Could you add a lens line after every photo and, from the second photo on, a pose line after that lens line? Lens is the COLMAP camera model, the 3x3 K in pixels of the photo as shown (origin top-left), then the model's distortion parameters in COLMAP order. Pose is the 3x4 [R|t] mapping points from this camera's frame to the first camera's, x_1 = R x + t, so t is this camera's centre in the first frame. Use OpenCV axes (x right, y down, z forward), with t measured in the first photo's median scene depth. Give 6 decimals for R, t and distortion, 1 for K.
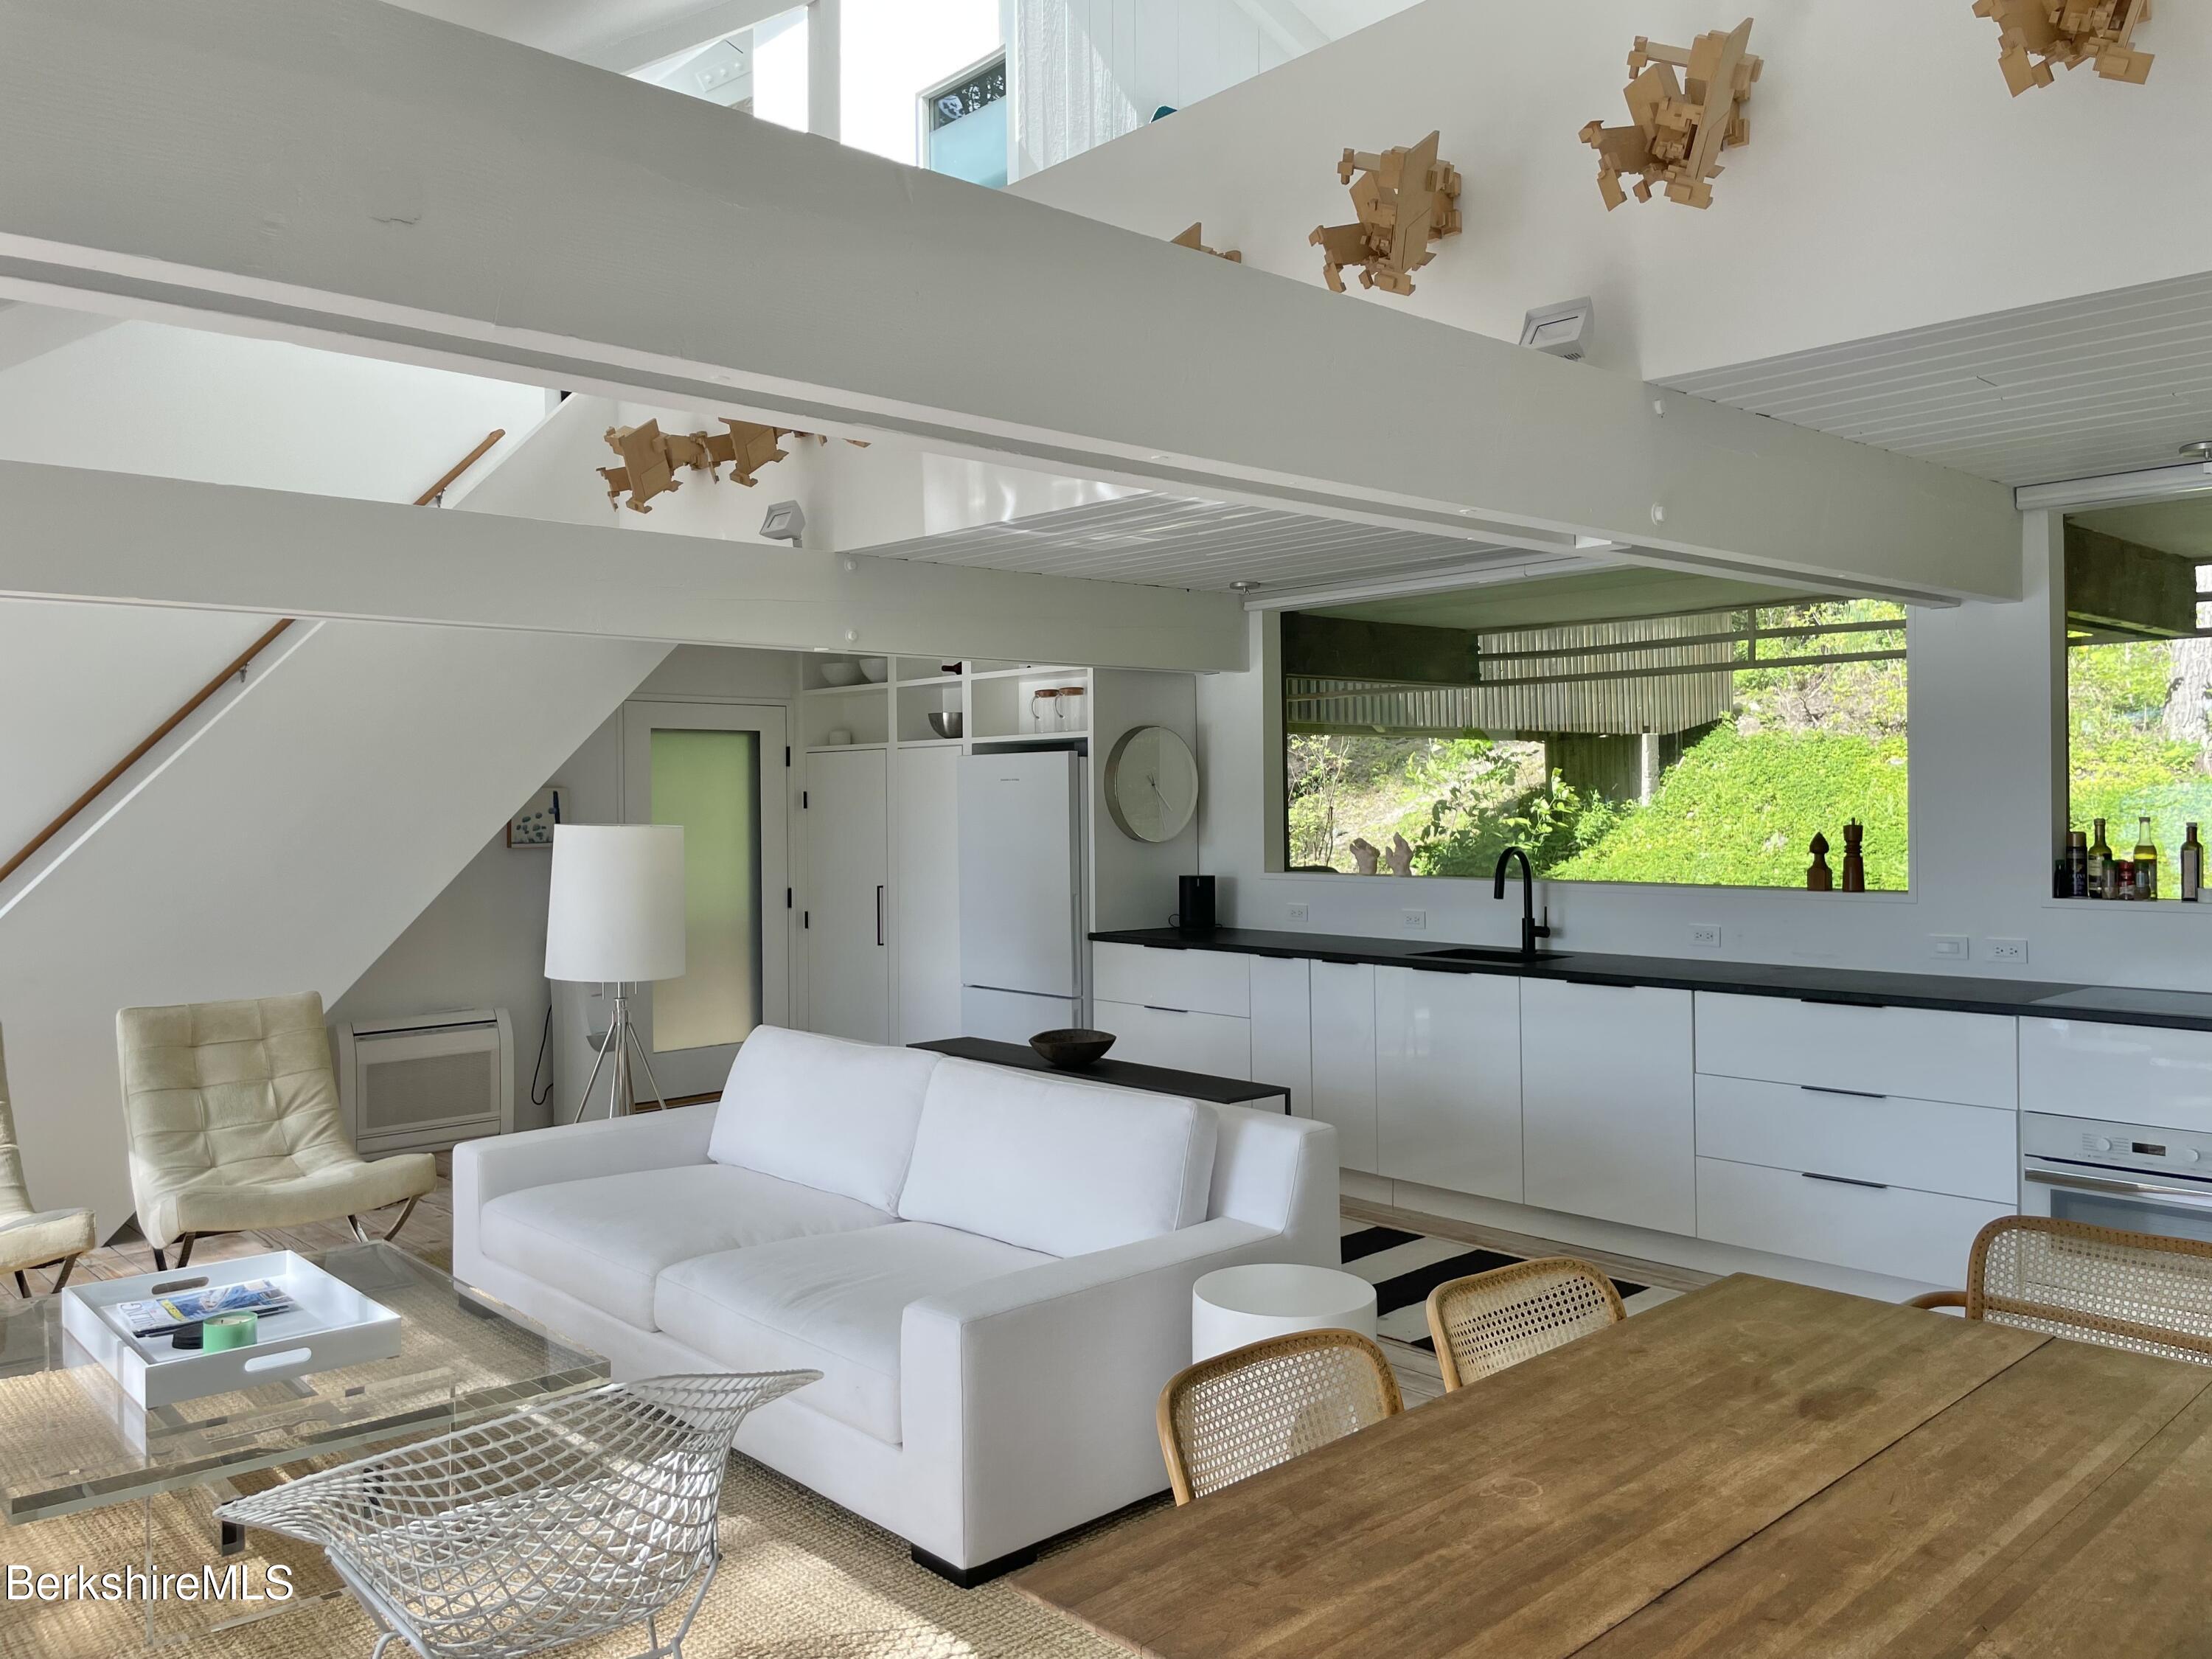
lens RADIAL K [[1728.2, 0, 1107.8], [0, 1728.2, 823.4], [0, 0, 1]] dist [0.077723, -0.102058]
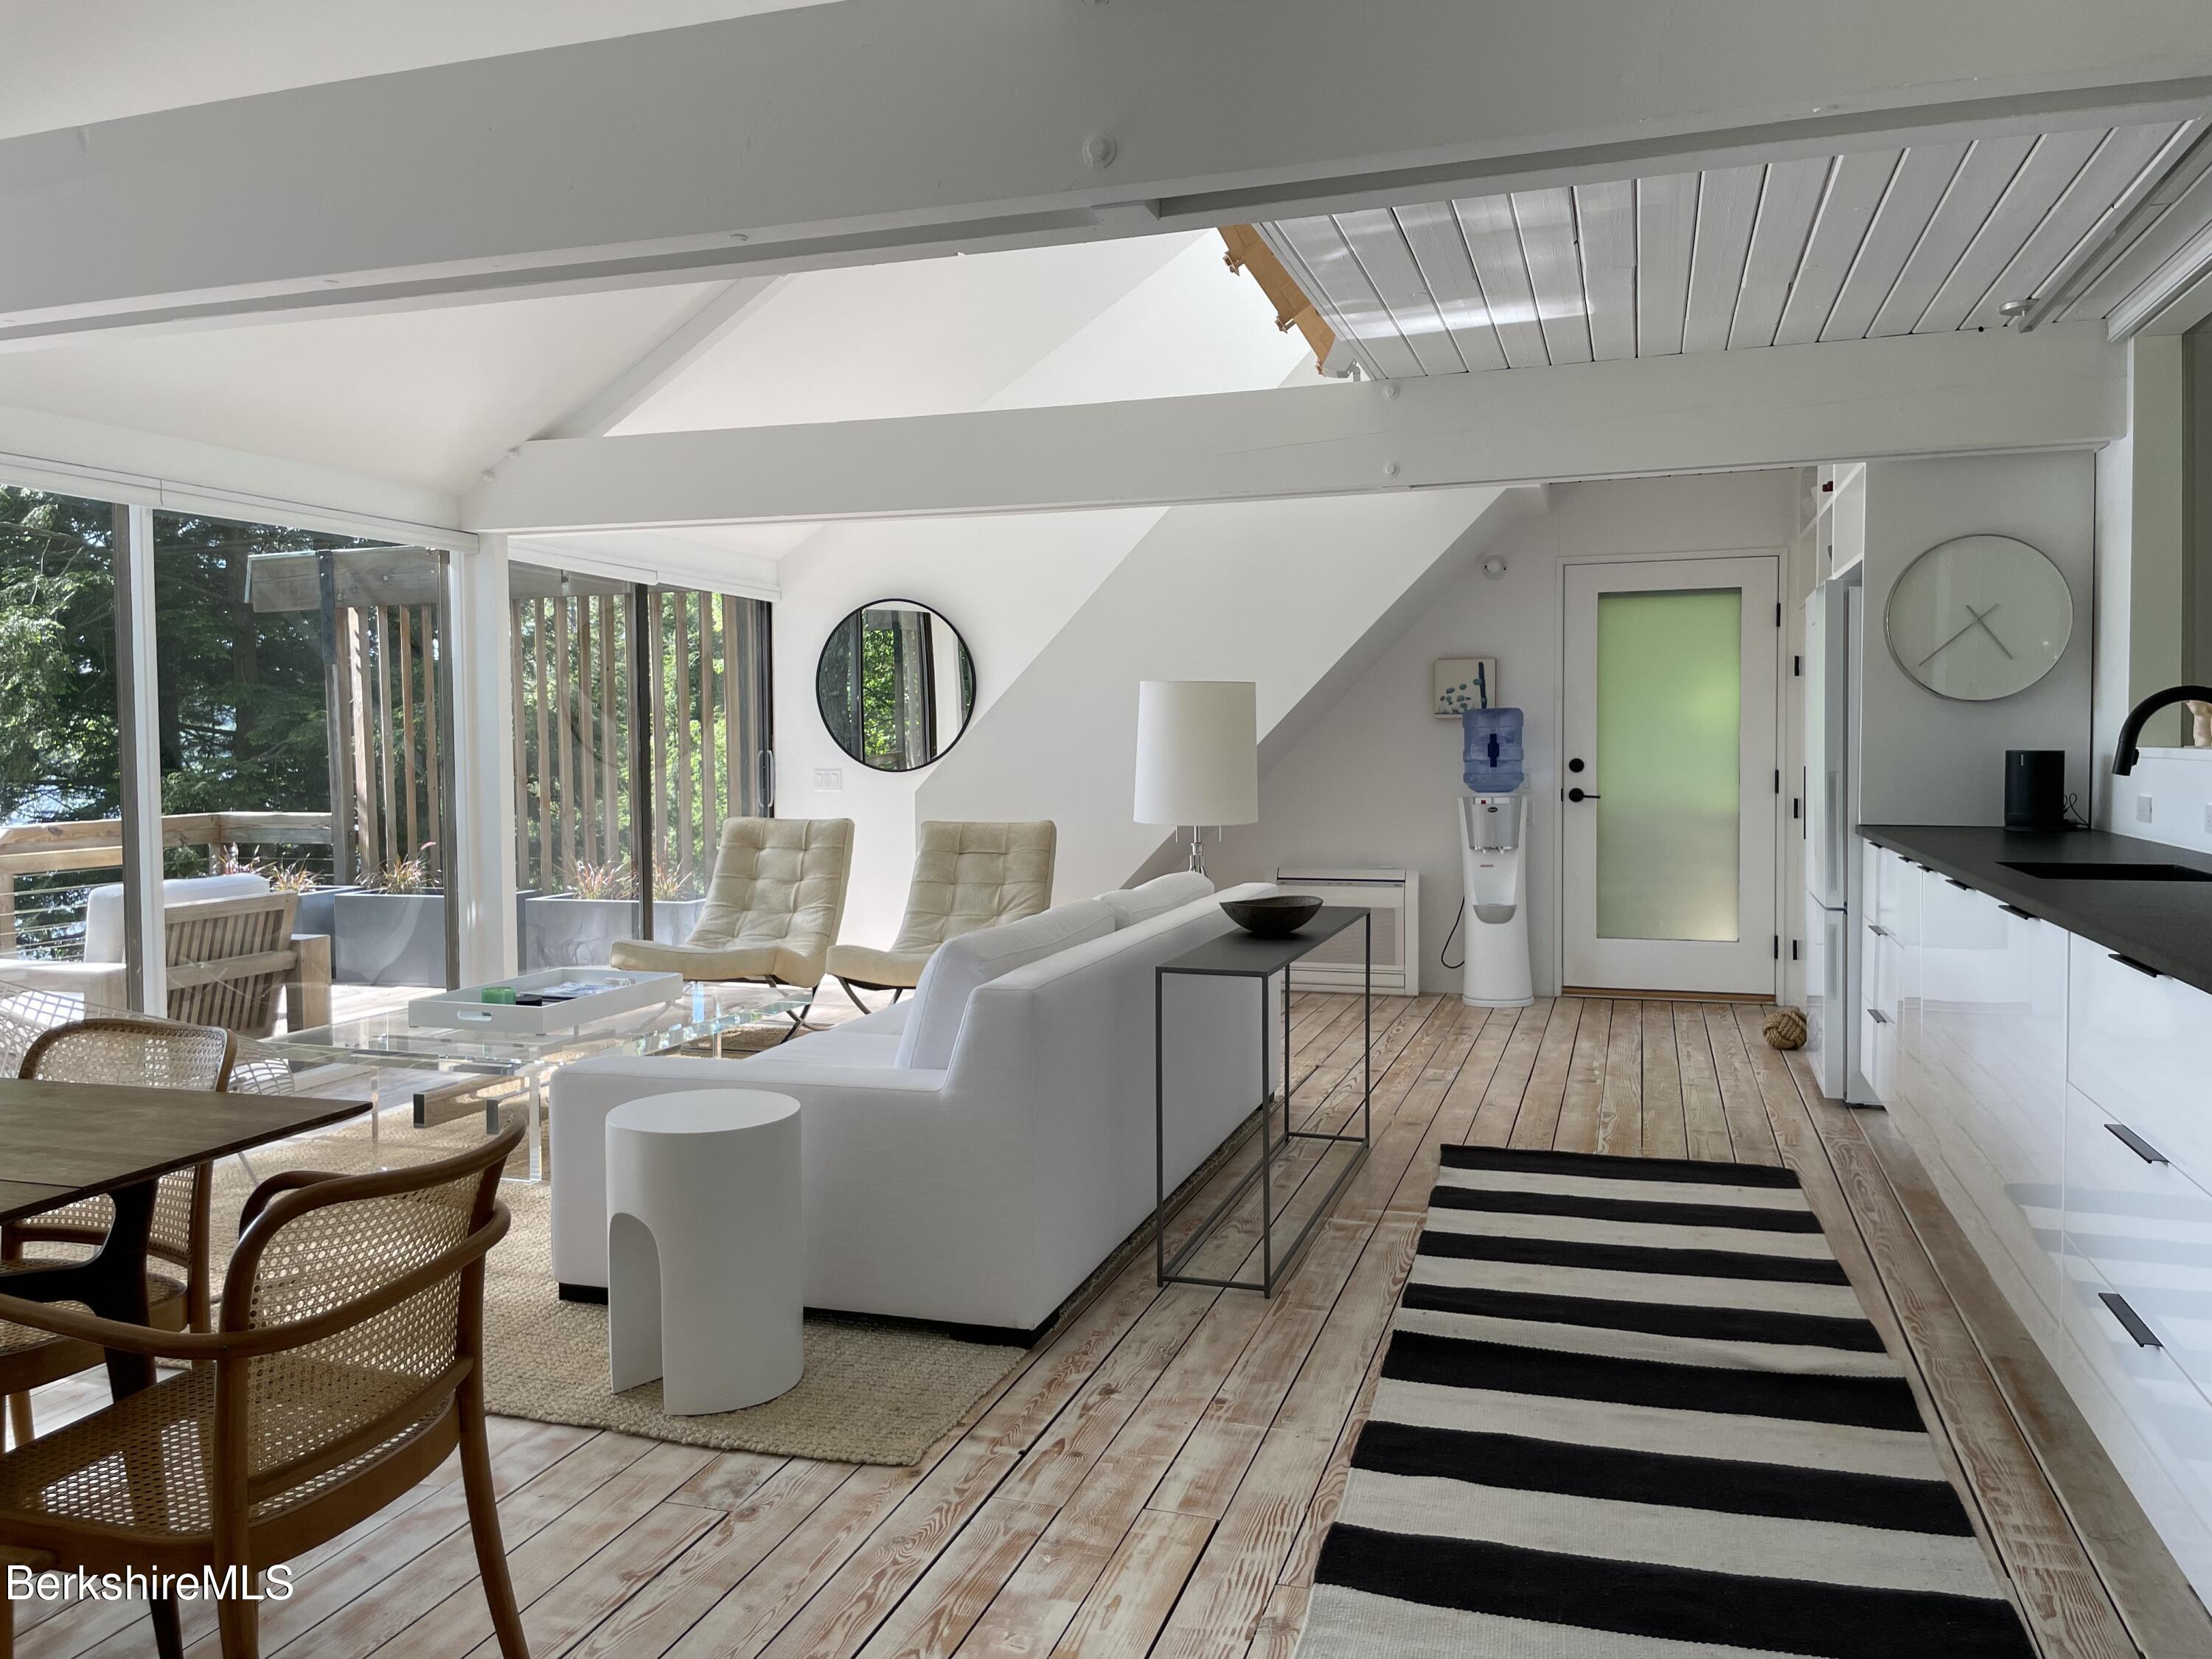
lens RADIAL K [[1728.2, 0, 1091.6], [0, 1728.2, 815.4], [0, 0, 1]] dist [0.077723, -0.102058]
pose [[0.479275, 0.045068, -0.876507, 0.492253], [-0.009169, 0.998883, 0.046347, 0.027203], [0.877617, -0.014176, 0.479153, 0.338956]]
